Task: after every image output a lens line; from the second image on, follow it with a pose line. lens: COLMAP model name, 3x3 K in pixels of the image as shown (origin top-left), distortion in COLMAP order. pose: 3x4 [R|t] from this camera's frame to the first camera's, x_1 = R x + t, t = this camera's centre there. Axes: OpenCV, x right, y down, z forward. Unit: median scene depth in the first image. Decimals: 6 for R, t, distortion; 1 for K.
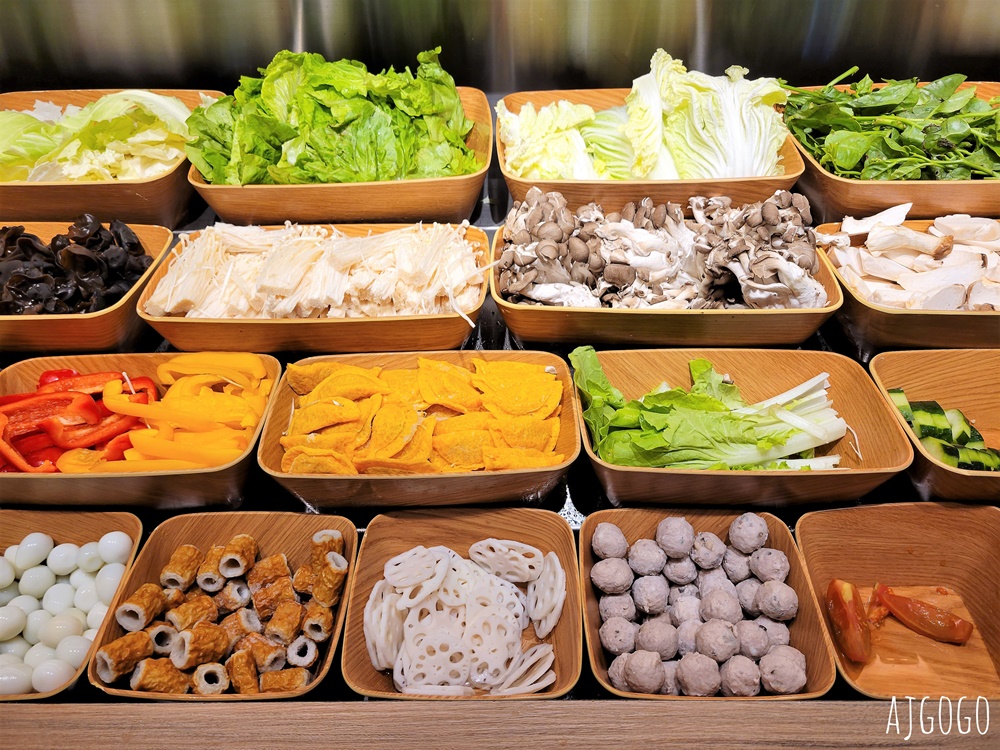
lens RADIAL K [[753.1, 0, 500.0], [0, 753.1, 375.0], [0, 0, 1]] dist [0.012284, 0.001270]
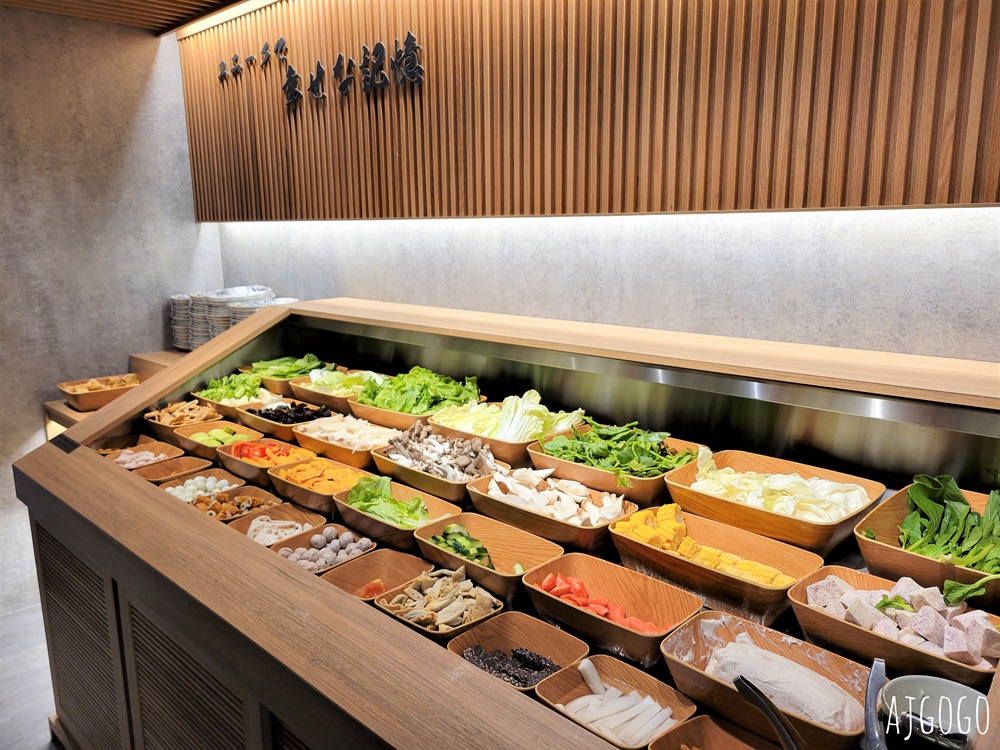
lens RADIAL K [[760.7, 0, 500.0], [0, 760.7, 375.0], [0, 0, 1]] dist [0.062742, -0.065088]
pose [[0.723916, 0.150756, -0.673215, 1.880434], [-0.435684, 0.856517, -0.276692, 0.192182], [0.534907, 0.493610, 0.685728, -0.616347]]
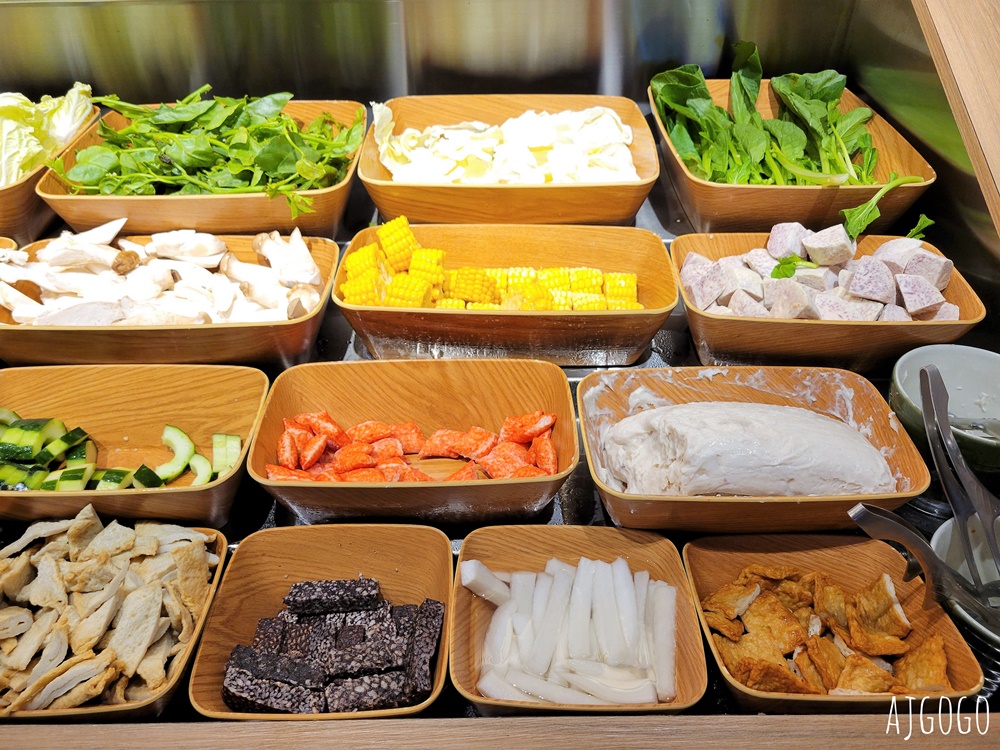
lens RADIAL K [[760.7, 0, 500.0], [0, 760.7, 375.0], [0, 0, 1]] dist [0.062742, -0.065088]
pose [[0.999764, -0.003155, 0.021489, 1.086981], [0.003457, 0.999896, -0.013986, -0.005626], [-0.021443, 0.014057, 0.999671, -0.020197]]
